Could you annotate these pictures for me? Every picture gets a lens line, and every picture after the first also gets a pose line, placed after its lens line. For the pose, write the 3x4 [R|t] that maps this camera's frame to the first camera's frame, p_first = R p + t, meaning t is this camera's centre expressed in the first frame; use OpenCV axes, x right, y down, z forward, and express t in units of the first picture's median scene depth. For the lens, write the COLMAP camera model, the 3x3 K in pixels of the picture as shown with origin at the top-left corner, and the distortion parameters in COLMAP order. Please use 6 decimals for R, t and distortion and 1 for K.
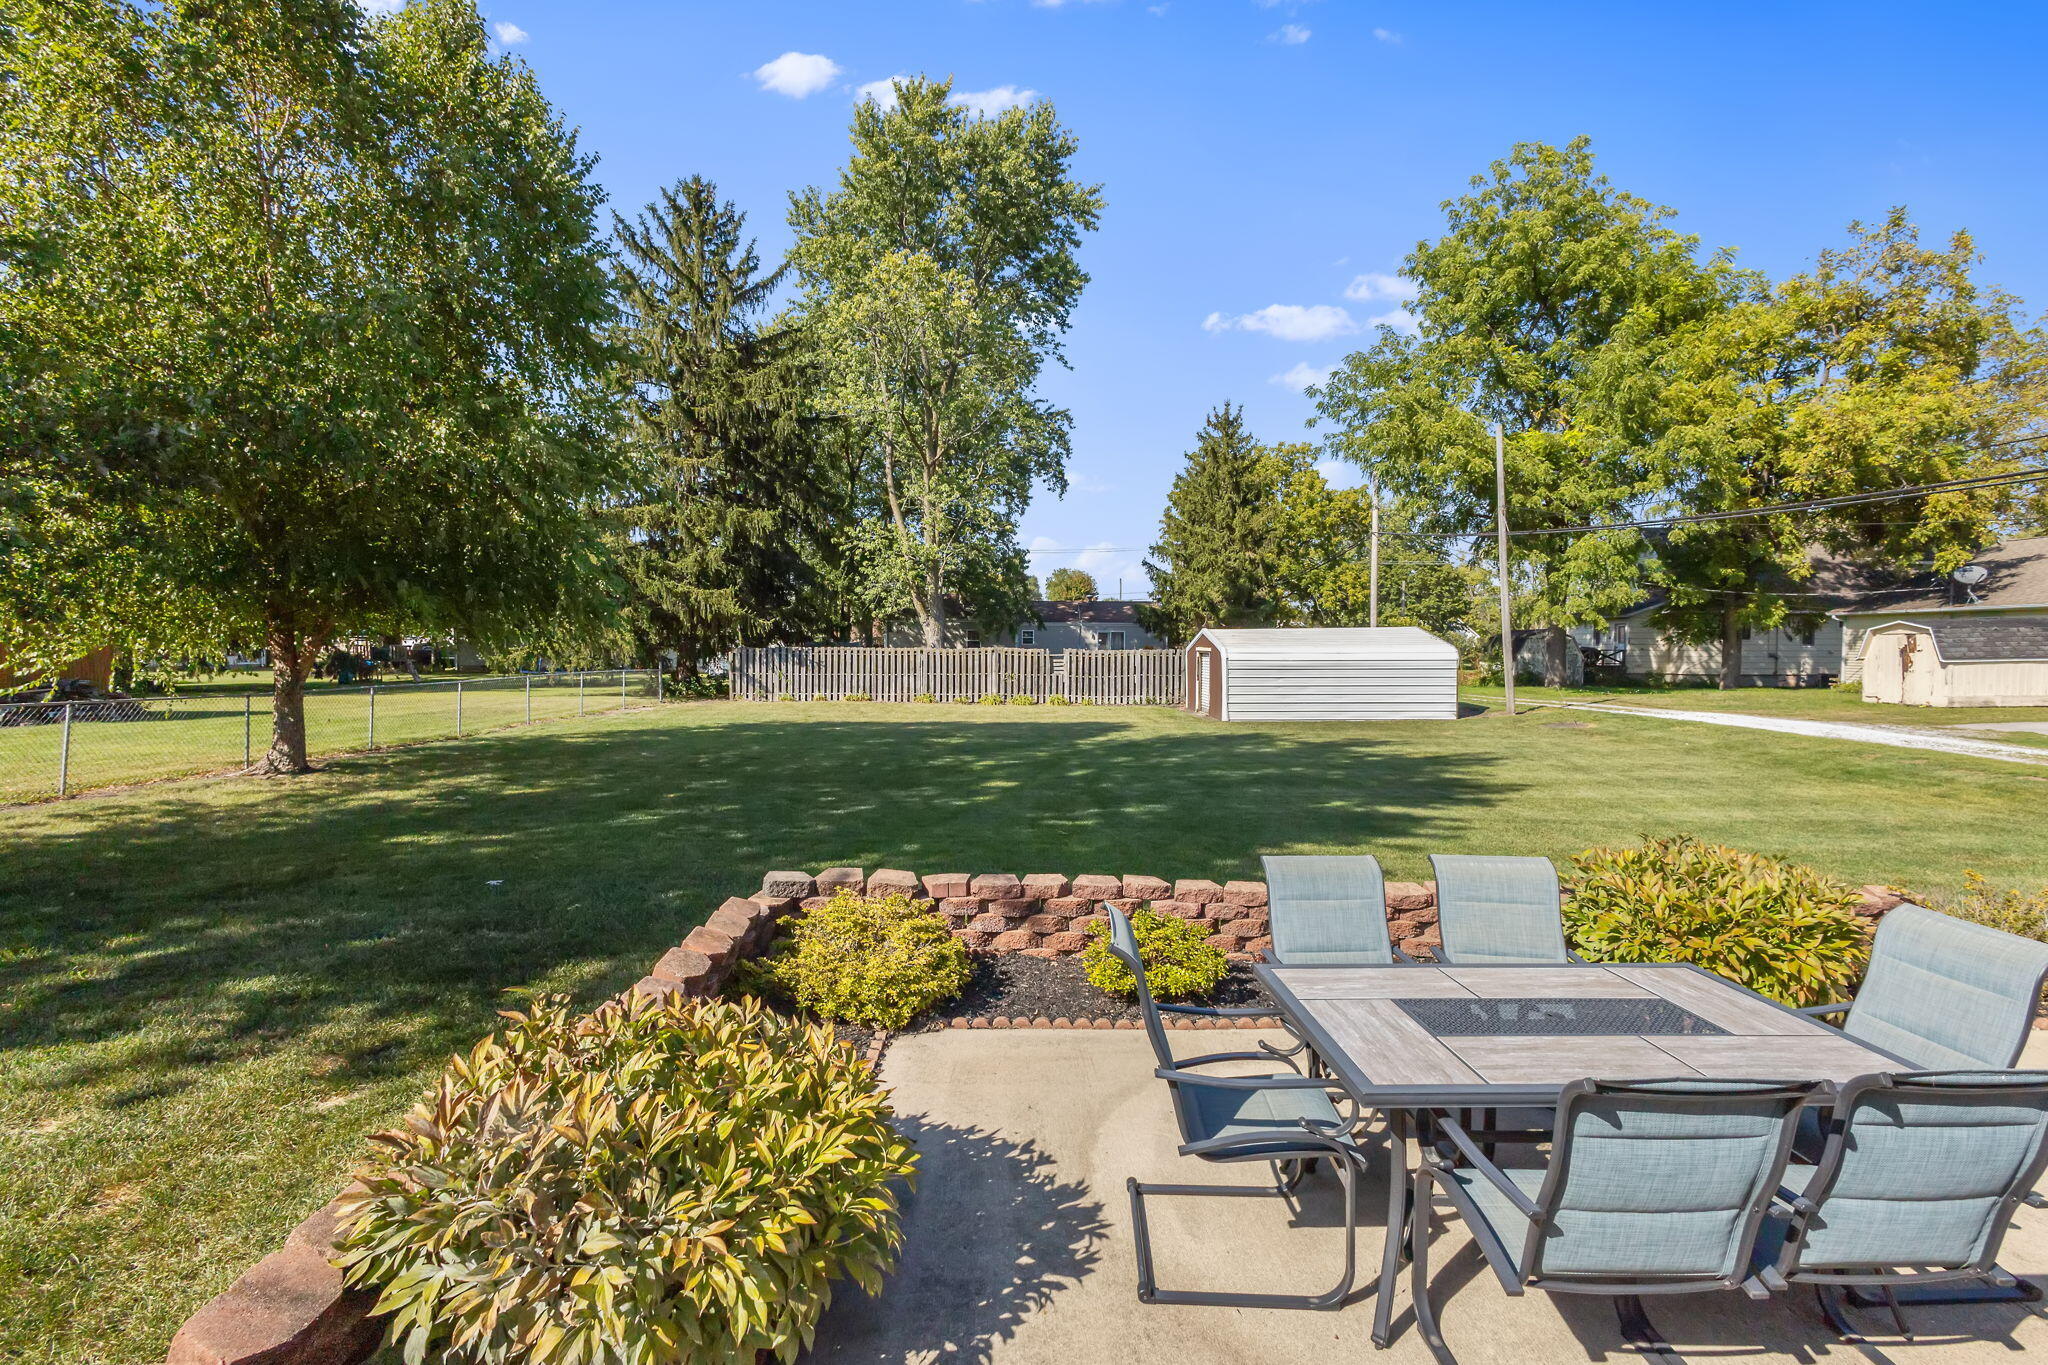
lens RADIAL K [[938.8, 0, 1029.1], [0, 938.8, 671.5], [0, 0, 1]] dist [0.002931, -0.000459]
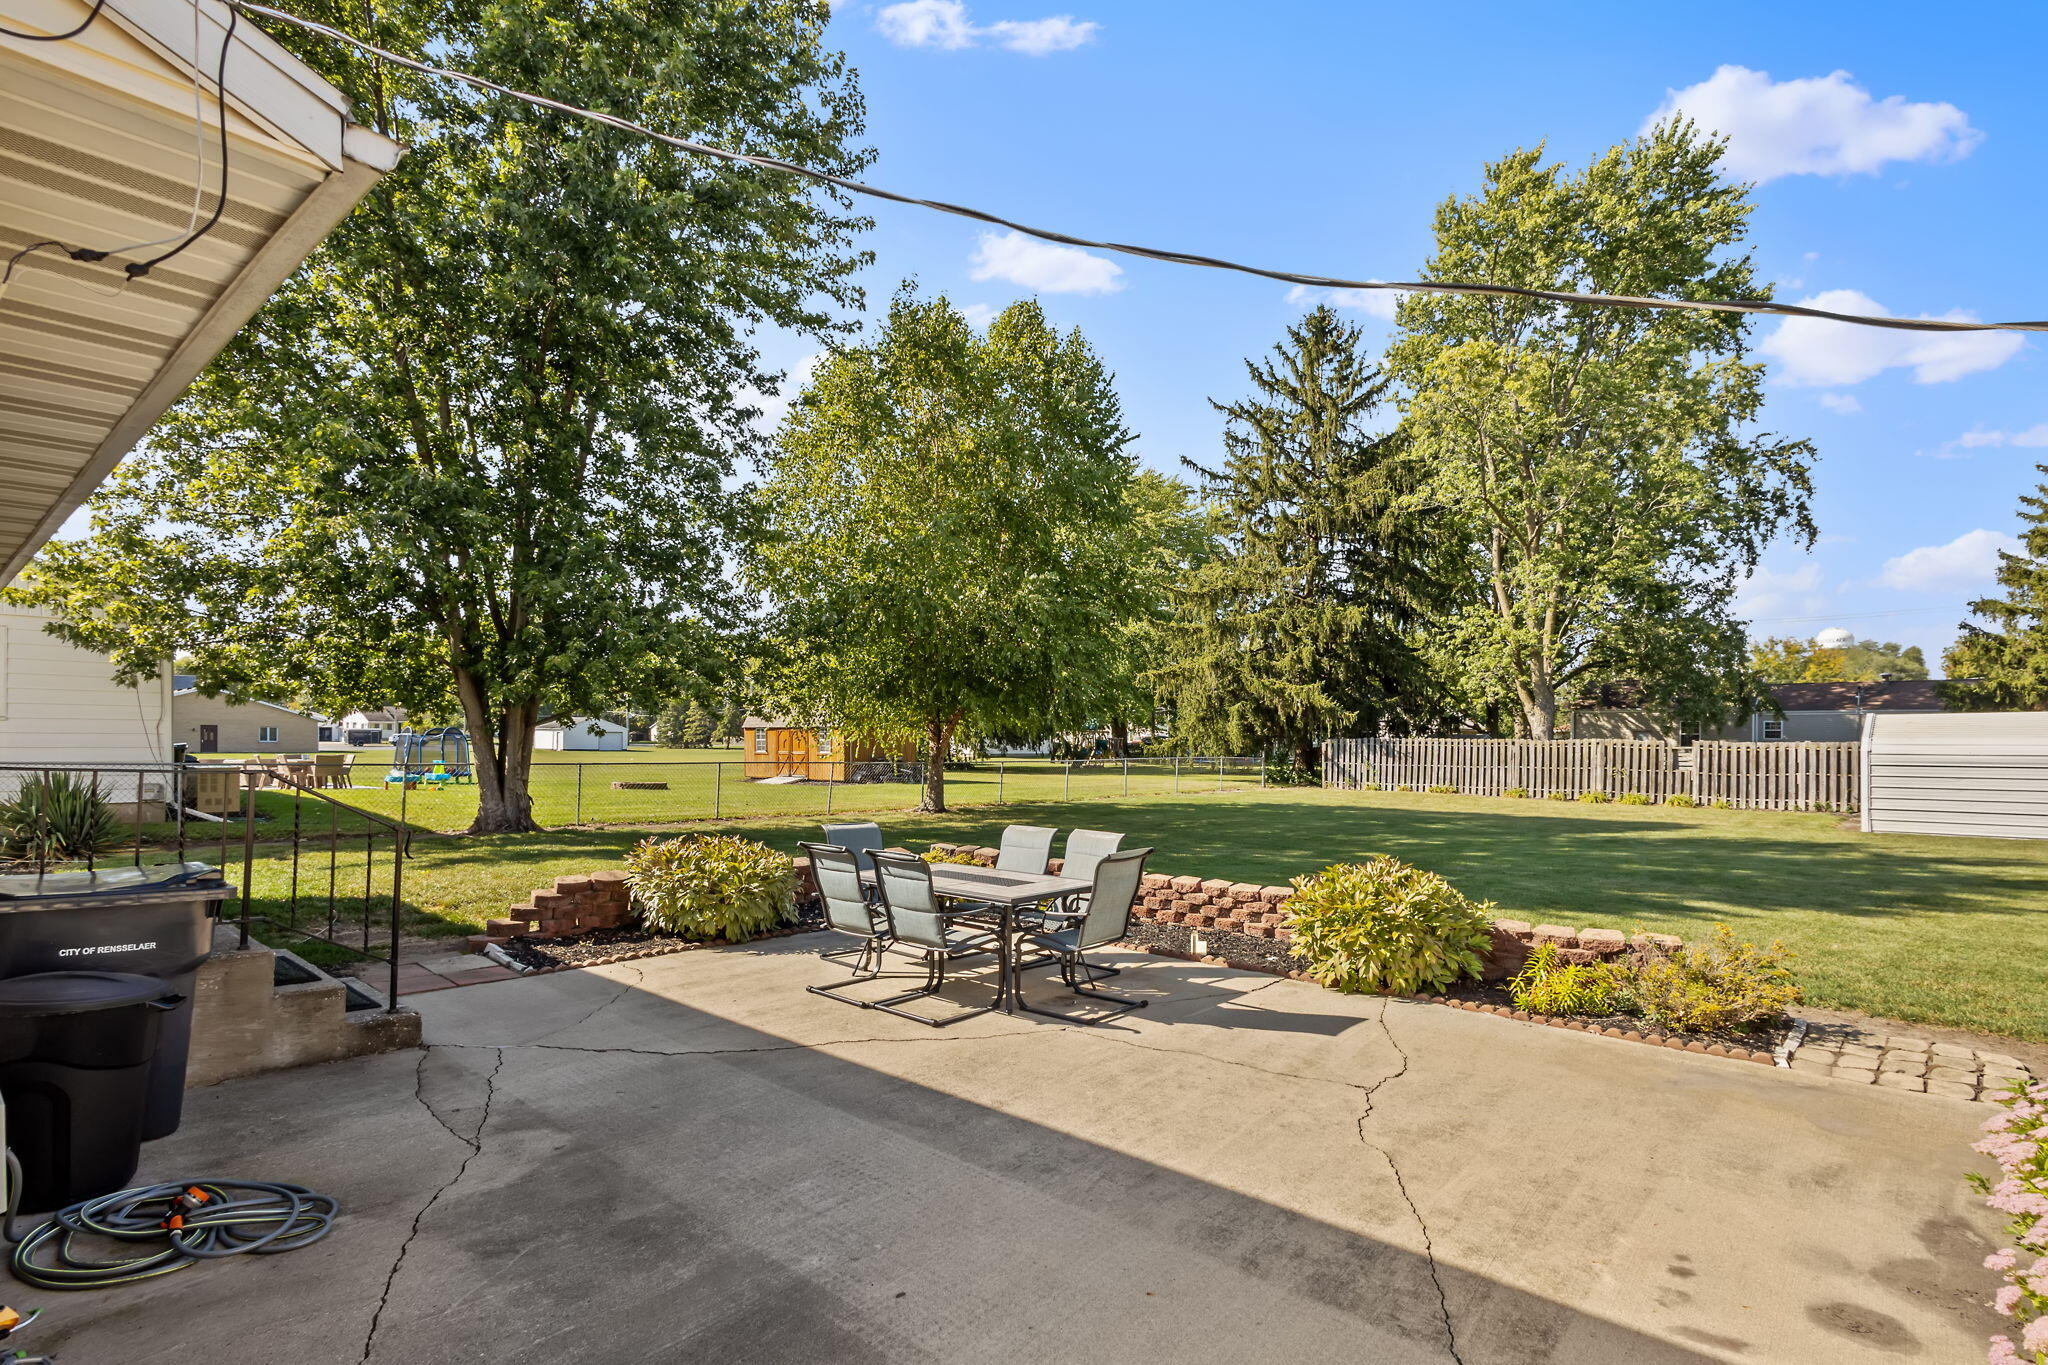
lens RADIAL K [[948.7, 0, 1028.0], [0, 948.7, 718.0], [0, 0, 1]] dist [0.000139, -0.000124]
pose [[0.753306, -0.012643, -0.657549, 0.128191], [-0.020903, 0.998850, -0.043152, 0.004431], [0.657338, 0.046251, 0.752175, -0.029460]]
